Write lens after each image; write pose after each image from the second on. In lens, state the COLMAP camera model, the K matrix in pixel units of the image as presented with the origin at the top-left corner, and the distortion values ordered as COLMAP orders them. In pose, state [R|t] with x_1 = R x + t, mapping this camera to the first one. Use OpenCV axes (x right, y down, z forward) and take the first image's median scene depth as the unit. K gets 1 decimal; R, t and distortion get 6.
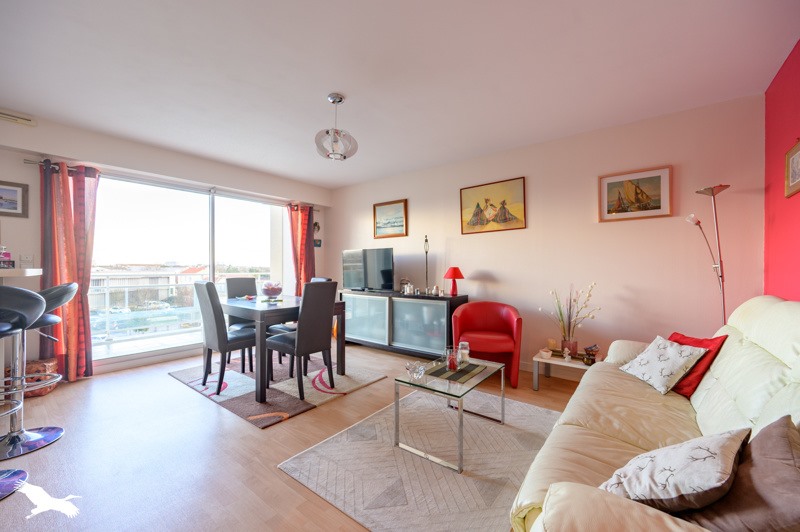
lens RADIAL K [[318.0, 0, 400.0], [0, 318.0, 266.0], [0, 0, 1]] dist [0.000743, 0.000047]
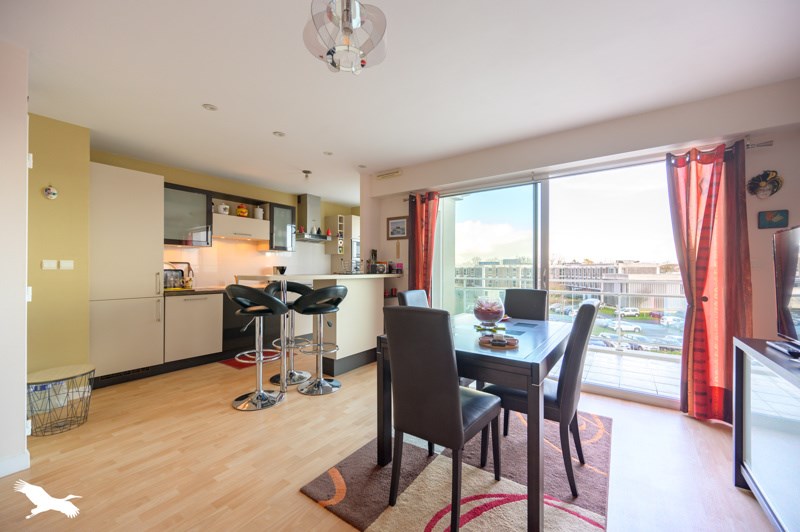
lens RADIAL K [[315.4, 0, 400.0], [0, 315.4, 266.0], [0, 0, 1]] dist [-0.000525, -0.000055]
pose [[0.047763, -0.009411, -0.998814, 0.255740], [0.005051, 0.999945, -0.009180, -0.015349], [0.998846, -0.004607, 0.047808, 0.894634]]
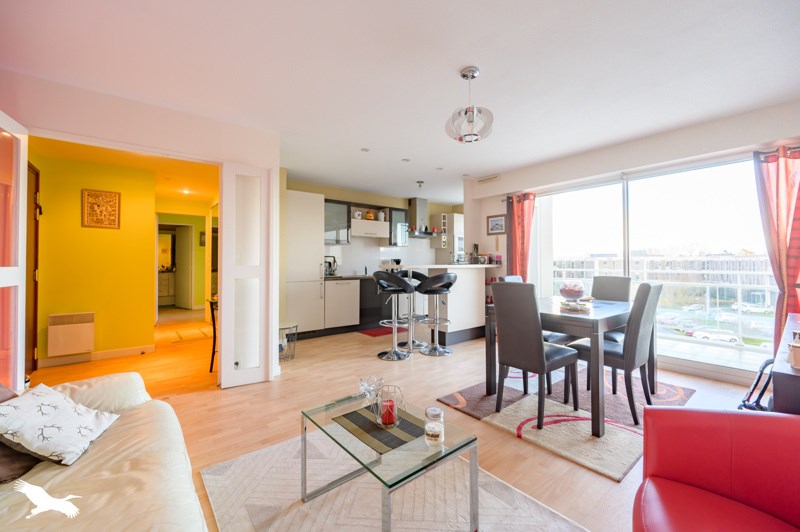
lens RADIAL K [[326.5, 0, 409.8], [0, 326.5, 257.9], [0, 0, 1]] dist [-0.001540, -0.000174]
pose [[-0.209251, -0.013510, -0.977769, 0.595381], [0.008843, 0.999838, -0.015707, -0.004848], [0.977822, -0.011934, -0.209097, 0.863659]]
